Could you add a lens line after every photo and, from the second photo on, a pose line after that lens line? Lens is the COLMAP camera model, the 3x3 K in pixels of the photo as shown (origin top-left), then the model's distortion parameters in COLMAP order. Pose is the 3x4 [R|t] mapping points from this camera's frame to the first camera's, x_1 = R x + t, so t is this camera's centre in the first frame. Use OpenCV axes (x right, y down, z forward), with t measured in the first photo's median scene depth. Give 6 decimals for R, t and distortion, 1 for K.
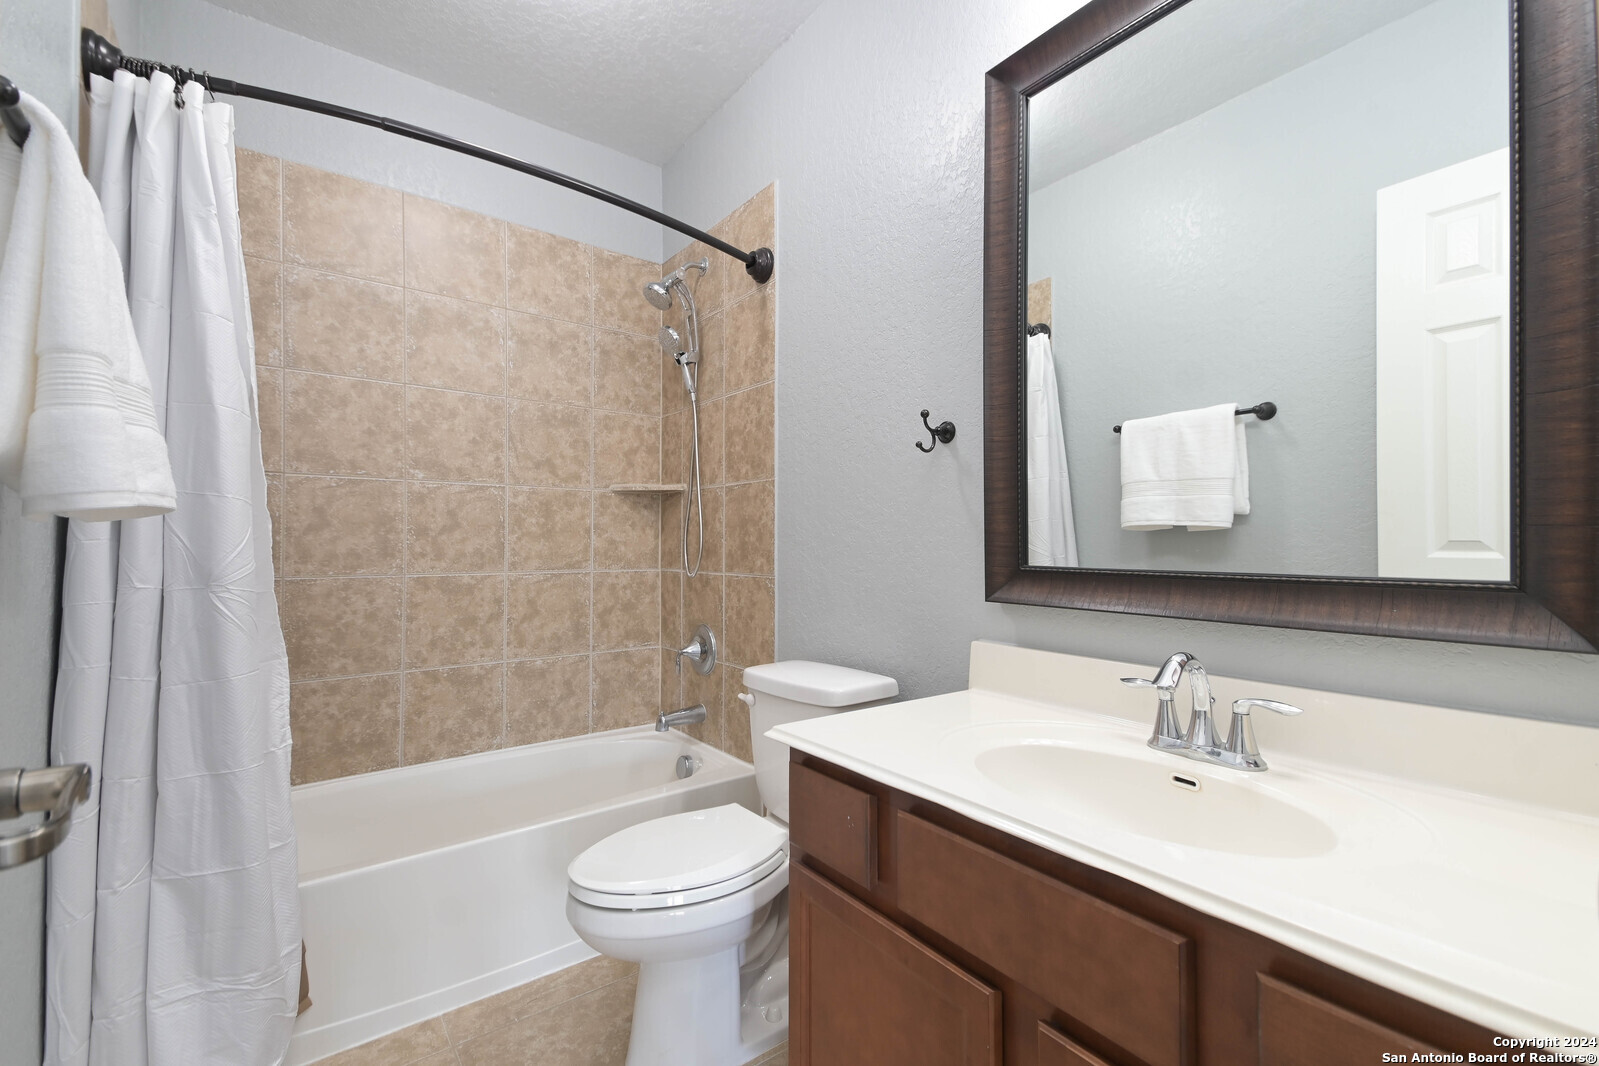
lens RADIAL K [[700.9, 0, 794.0], [0, 700.9, 532.6], [0, 0, 1]] dist [0.018525, -0.005740]
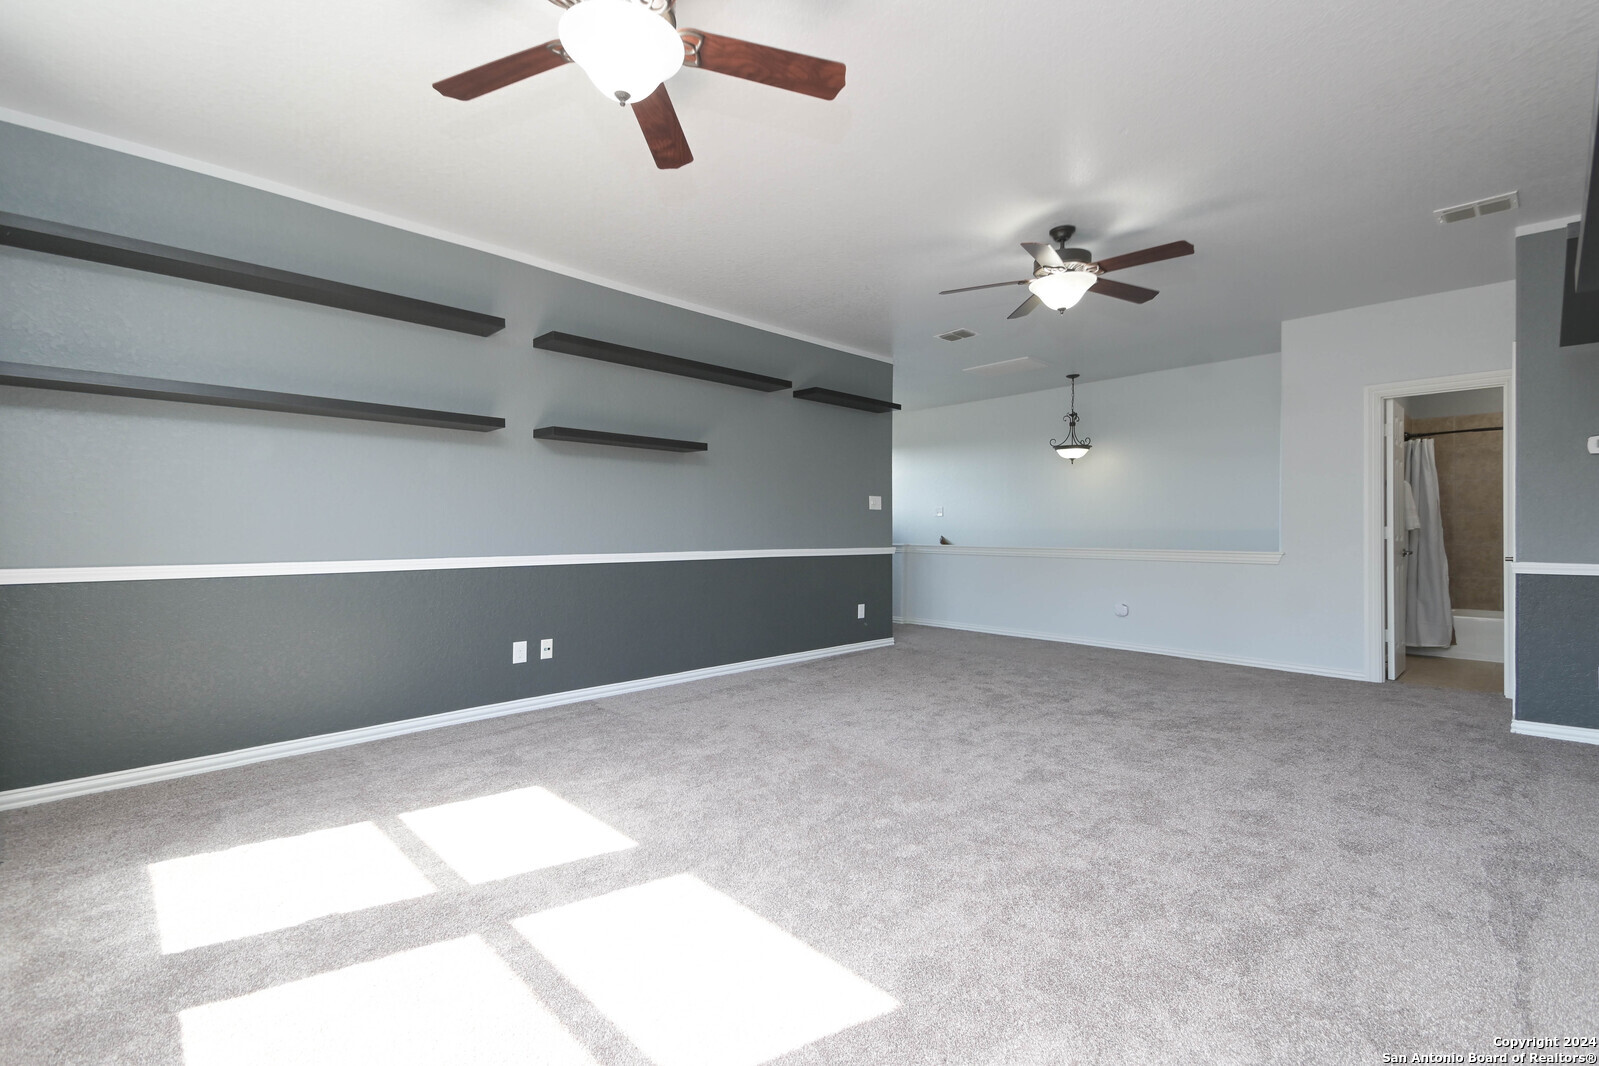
lens RADIAL K [[700.9, 0, 803.5], [0, 700.9, 529.4], [0, 0, 1]] dist [0.018525, -0.005740]
pose [[0.124614, -0.006376, -0.992185, 3.253333], [0.001869, 0.999979, -0.006191, 0.016617], [0.992204, -0.001082, 0.124623, -3.622894]]
